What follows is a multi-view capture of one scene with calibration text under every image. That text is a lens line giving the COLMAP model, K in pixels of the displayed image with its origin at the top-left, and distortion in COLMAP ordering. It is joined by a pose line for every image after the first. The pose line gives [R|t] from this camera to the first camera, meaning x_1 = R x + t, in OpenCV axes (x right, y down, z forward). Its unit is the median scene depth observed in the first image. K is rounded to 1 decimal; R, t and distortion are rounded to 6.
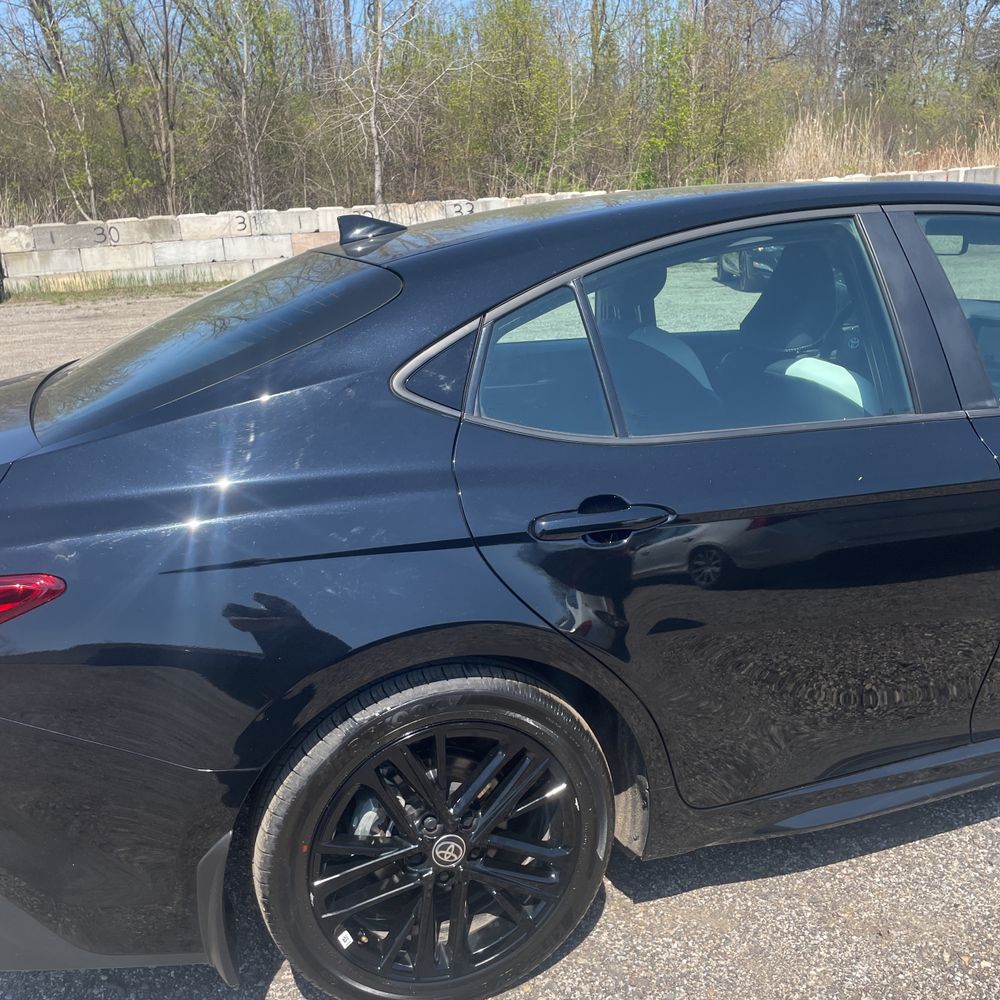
lens RADIAL K [[989.8, 0, 510.8], [0, 989.8, 500.0], [0, 0, 1]] dist [0.068091, -0.108975]
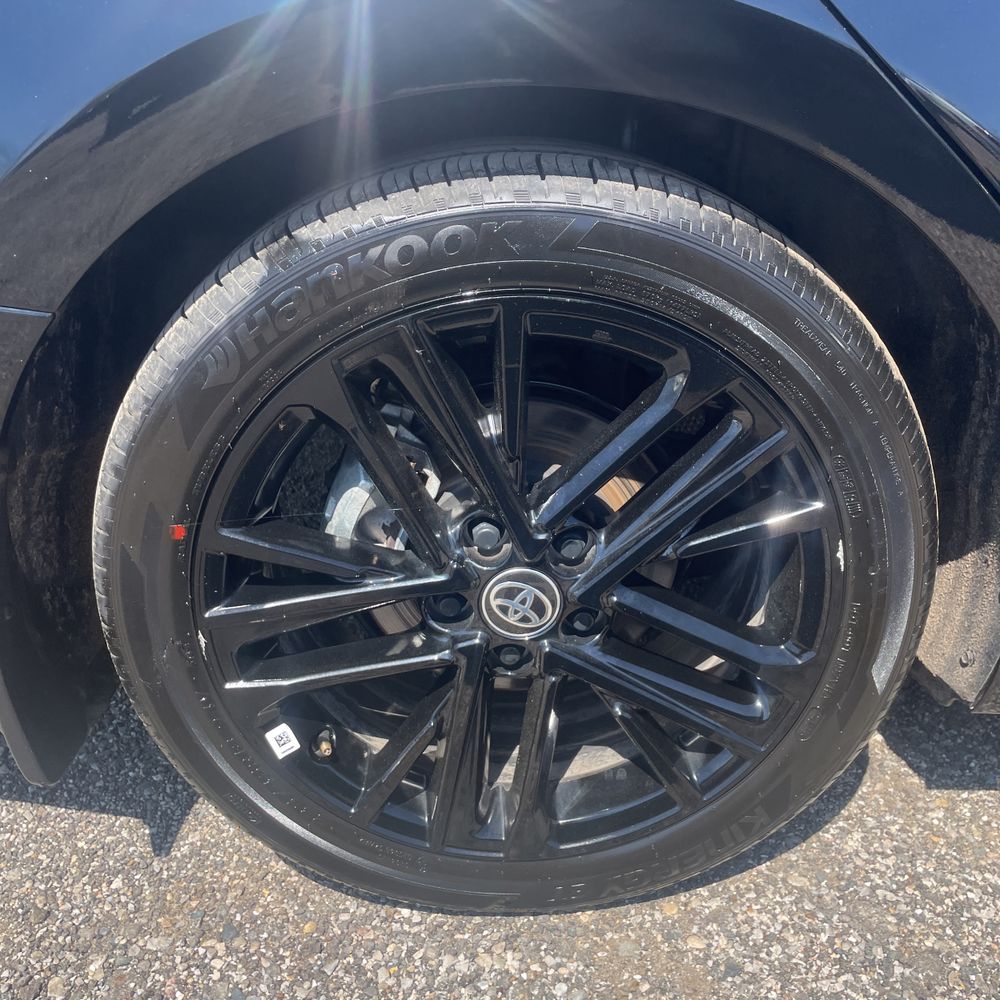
lens RADIAL K [[989.8, 0, 510.8], [0, 989.8, 500.0], [0, 0, 1]] dist [0.068091, -0.108975]
pose [[0.954991, 0.146190, -0.258109, 0.038474], [-0.094568, 0.974768, 0.202201, 0.209067], [0.281156, -0.168691, 0.944719, 0.564854]]
